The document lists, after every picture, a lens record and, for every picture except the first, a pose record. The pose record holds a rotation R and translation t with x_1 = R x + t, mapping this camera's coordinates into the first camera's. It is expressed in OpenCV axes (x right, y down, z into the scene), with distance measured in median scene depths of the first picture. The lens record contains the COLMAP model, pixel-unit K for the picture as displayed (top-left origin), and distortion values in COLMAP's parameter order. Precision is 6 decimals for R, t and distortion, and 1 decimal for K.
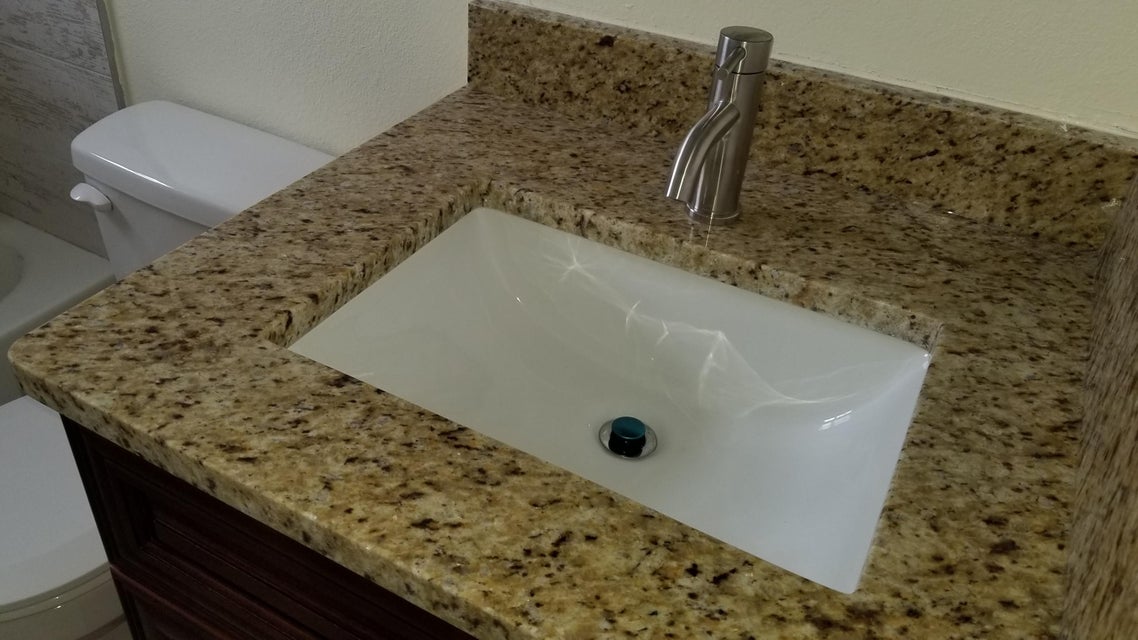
lens RADIAL K [[909.9, 0, 565.7], [0, 909.9, 318.6], [0, 0, 1]] dist [0.024255, -0.052769]
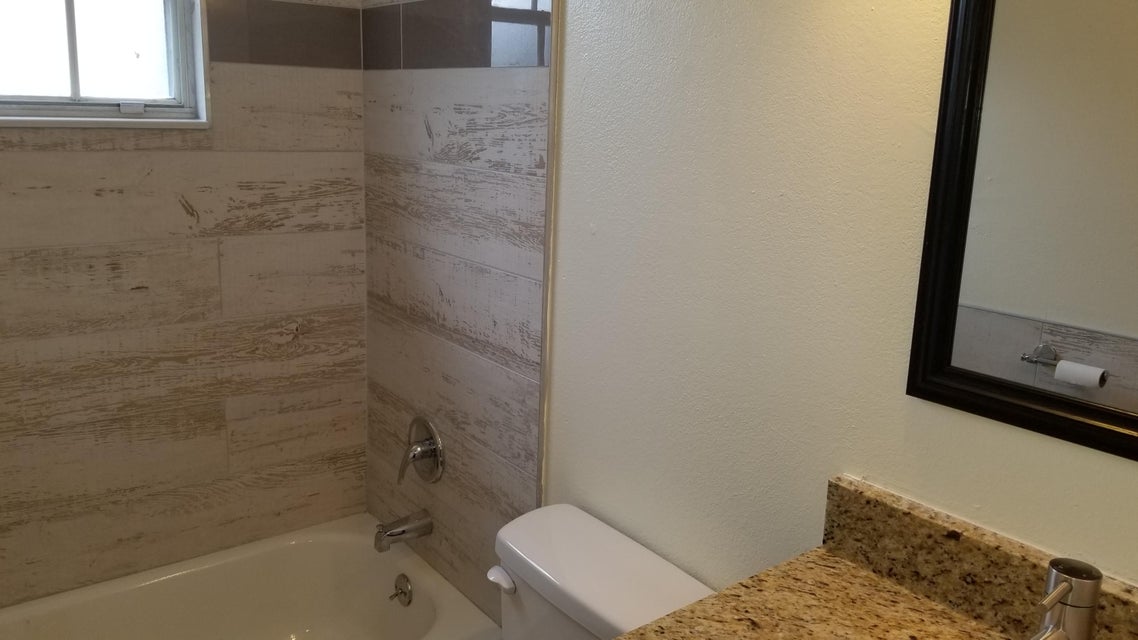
lens RADIAL K [[909.9, 0, 543.8], [0, 909.9, 300.2], [0, 0, 1]] dist [0.024255, -0.052769]
pose [[0.901368, 0.043683, -0.430845, 0.059362], [-0.217934, 0.905491, -0.364131, -0.051298], [0.374220, 0.422112, 0.825700, -0.202273]]
